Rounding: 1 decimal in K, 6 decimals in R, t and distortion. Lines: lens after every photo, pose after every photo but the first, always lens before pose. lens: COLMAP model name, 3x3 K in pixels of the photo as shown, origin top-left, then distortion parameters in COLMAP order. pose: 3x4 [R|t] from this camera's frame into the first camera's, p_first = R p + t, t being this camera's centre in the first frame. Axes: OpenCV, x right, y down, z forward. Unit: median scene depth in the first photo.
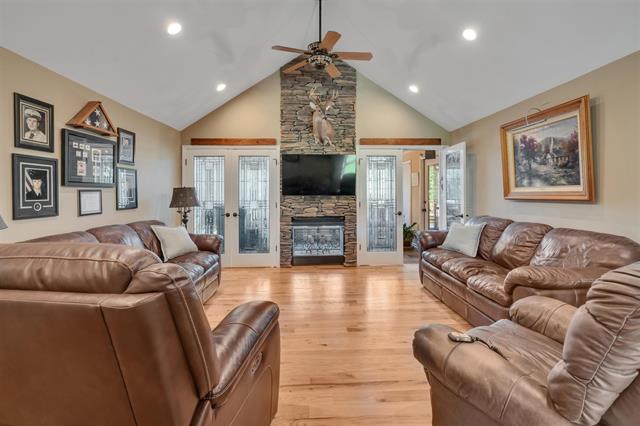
lens RADIAL K [[294.5, 0, 318.3], [0, 294.5, 193.2], [0, 0, 1]] dist [-0.003365, 0.001664]
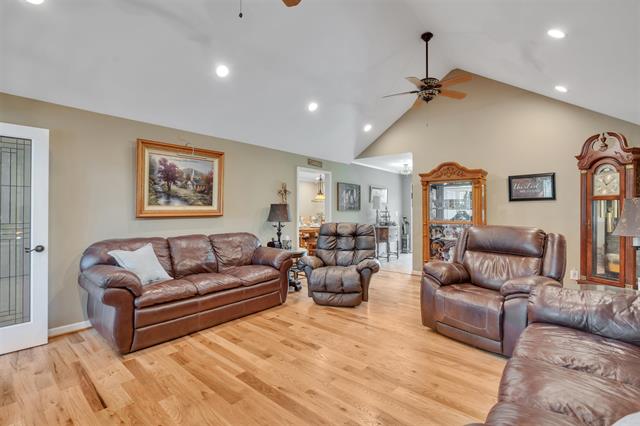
lens RADIAL K [[294.5, 0, 318.6], [0, 294.5, 208.9], [0, 0, 1]] dist [-0.003365, 0.001664]
pose [[-0.732478, 0.004850, 0.680774, -0.342697], [0.000860, 0.999980, -0.006198, -0.001109], [-0.680790, -0.003954, -0.732468, 1.028227]]
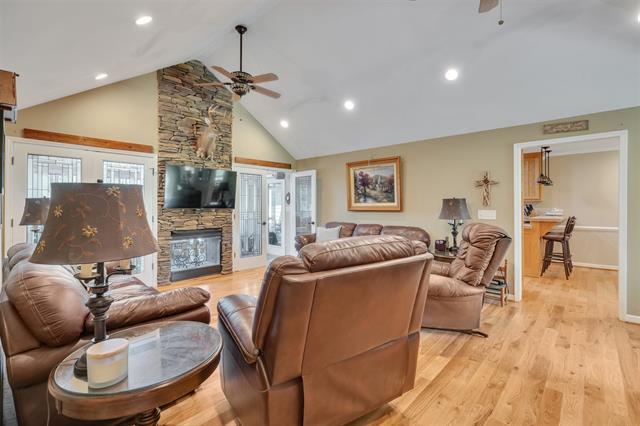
lens RADIAL K [[294.5, 0, 310.5], [0, 294.5, 207.2], [0, 0, 1]] dist [-0.003365, 0.001664]
pose [[0.724433, 0.001247, 0.689344, -0.467685], [-0.003044, 0.999994, 0.001390, 0.000837], [-0.689338, -0.003105, 0.724433, 0.002826]]
